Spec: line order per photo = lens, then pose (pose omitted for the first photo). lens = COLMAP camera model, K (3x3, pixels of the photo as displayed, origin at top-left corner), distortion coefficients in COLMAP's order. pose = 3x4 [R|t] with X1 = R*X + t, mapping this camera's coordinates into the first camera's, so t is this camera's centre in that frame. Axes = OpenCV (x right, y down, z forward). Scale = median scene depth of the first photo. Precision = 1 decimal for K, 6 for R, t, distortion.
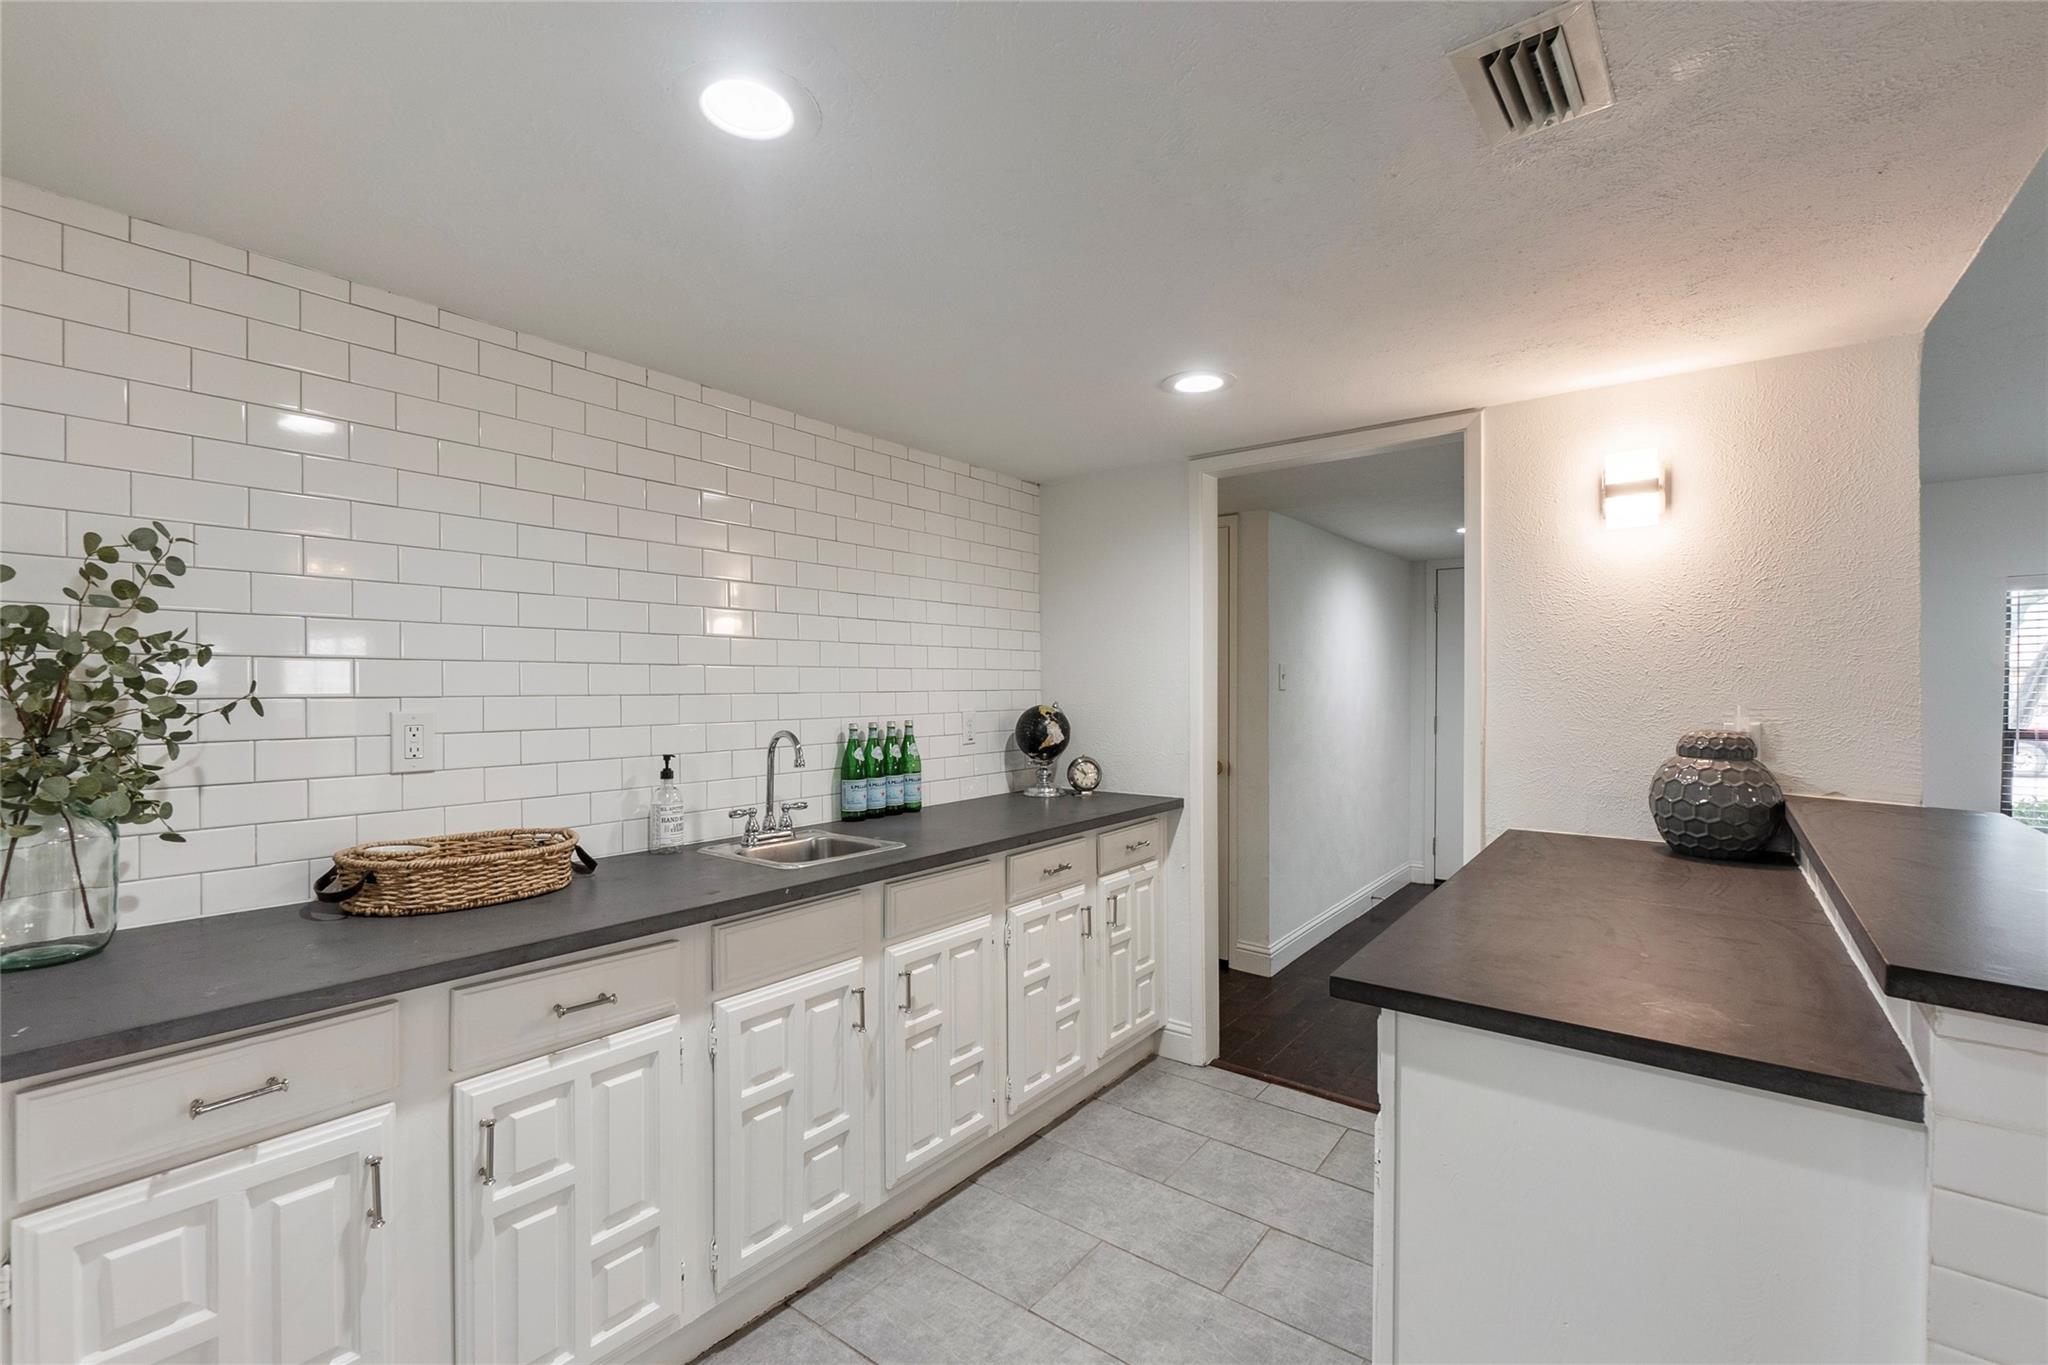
lens RADIAL K [[888.7, 0, 1038.8], [0, 888.7, 686.0], [0, 0, 1]] dist [0.002764, 0.000261]
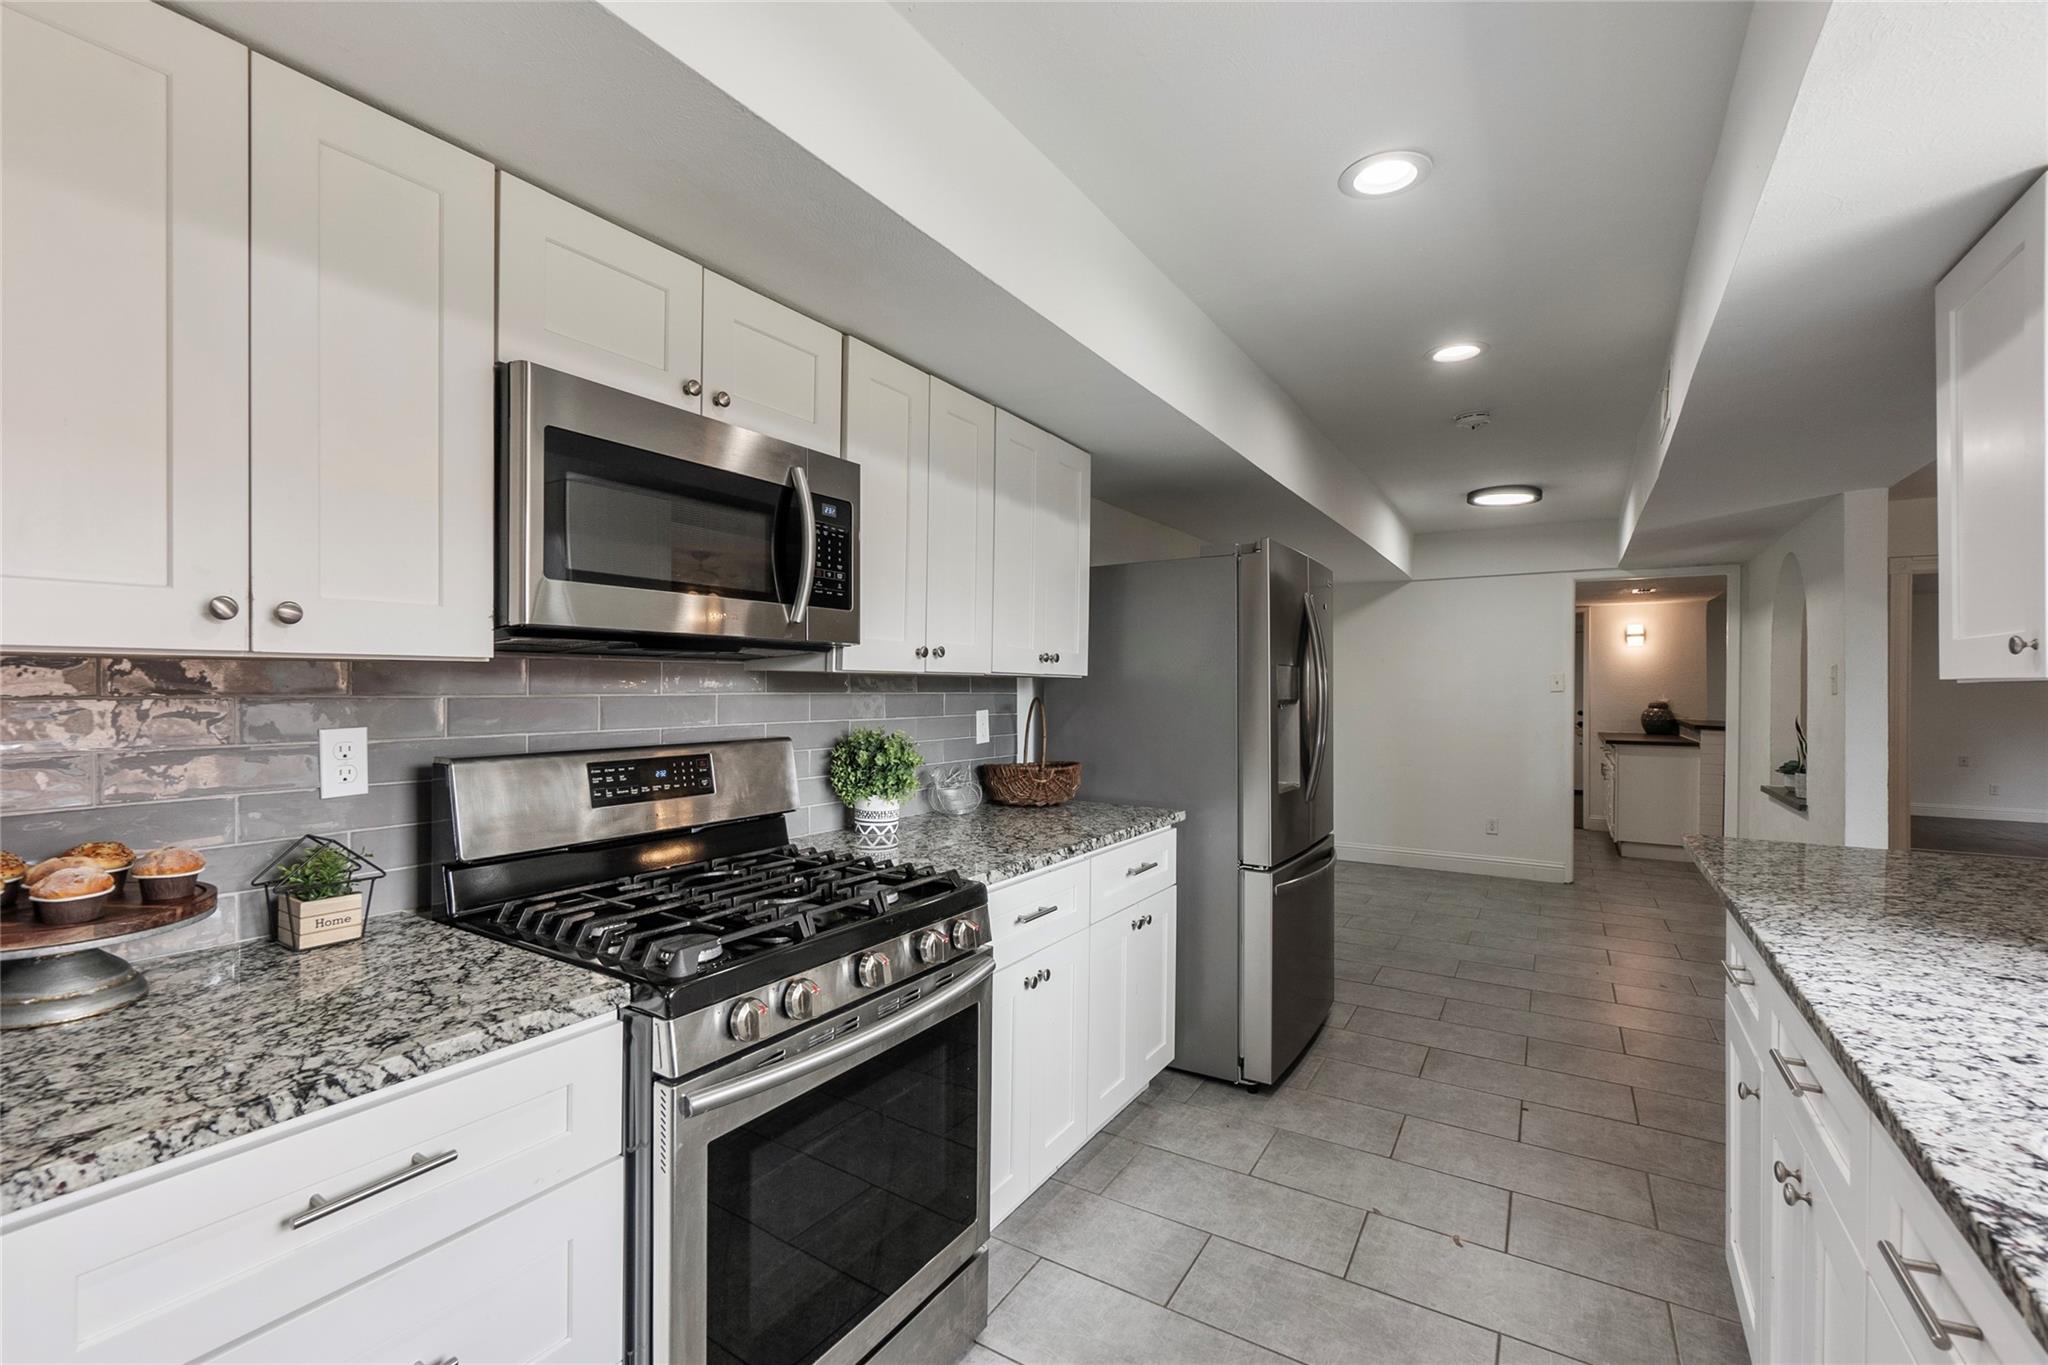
lens RADIAL K [[888.7, 0, 1020.2], [0, 888.7, 683.4], [0, 0, 1]] dist [0.002764, 0.000261]
pose [[0.996250, 0.001386, 0.086508, -2.149019], [-0.000518, 0.999949, -0.010061, 0.012421], [-0.086517, 0.009979, 0.996200, -2.400679]]
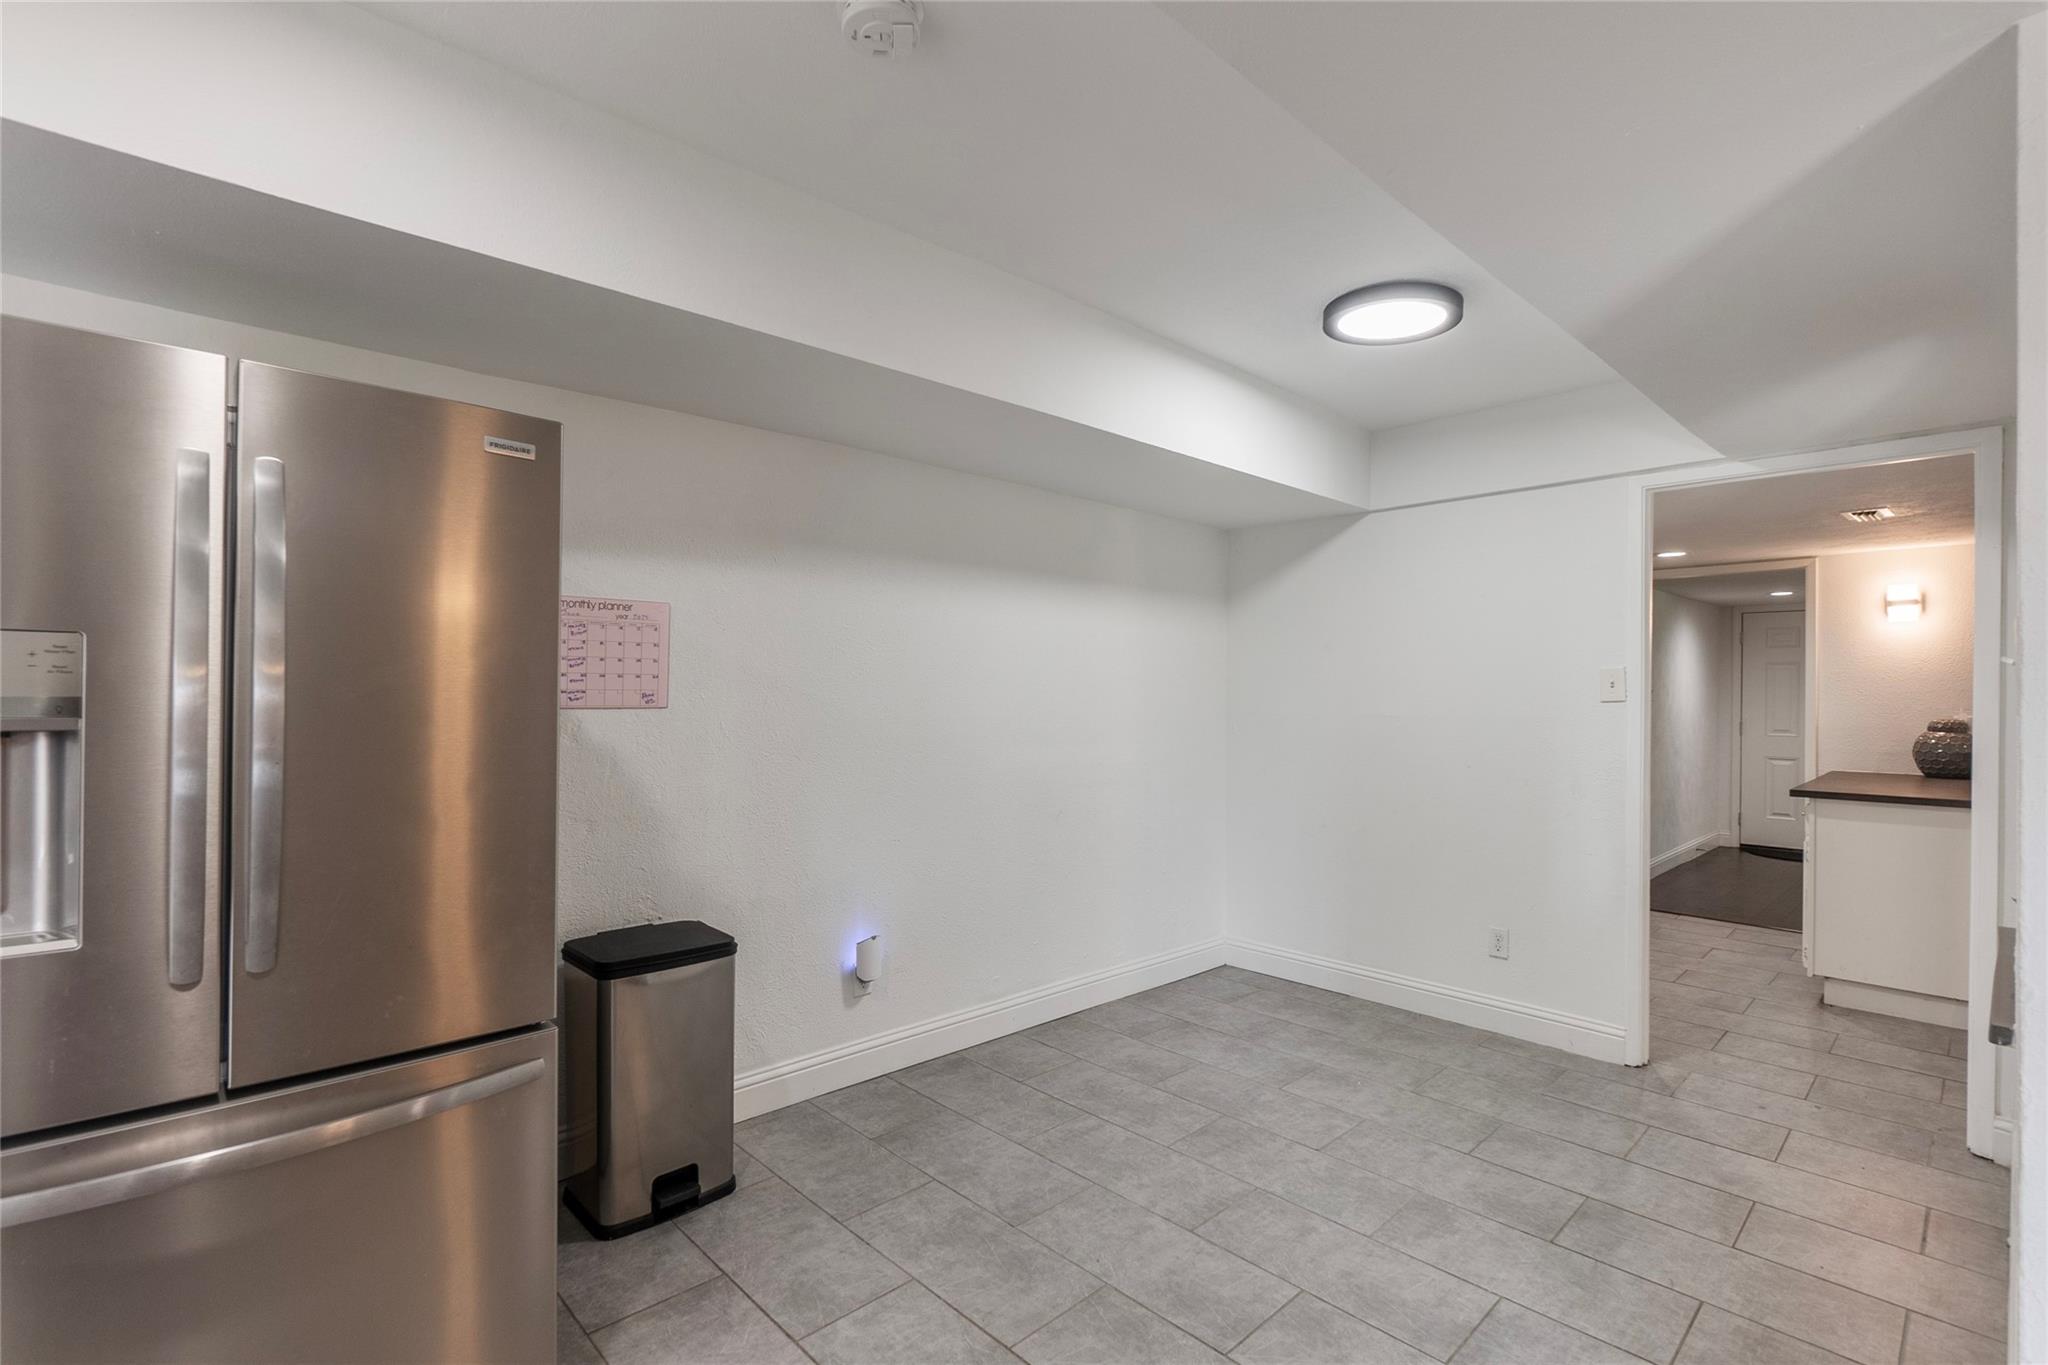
lens RADIAL K [[949.5, 0, 1009.4], [0, 949.5, 690.4], [0, 0, 1]] dist [-0.000271, 0.000498]
pose [[0.984657, 0.002607, -0.174482, -0.999125], [-0.003627, 0.999978, -0.005526, 0.001529], [0.174463, 0.006074, 0.984645, -1.543549]]
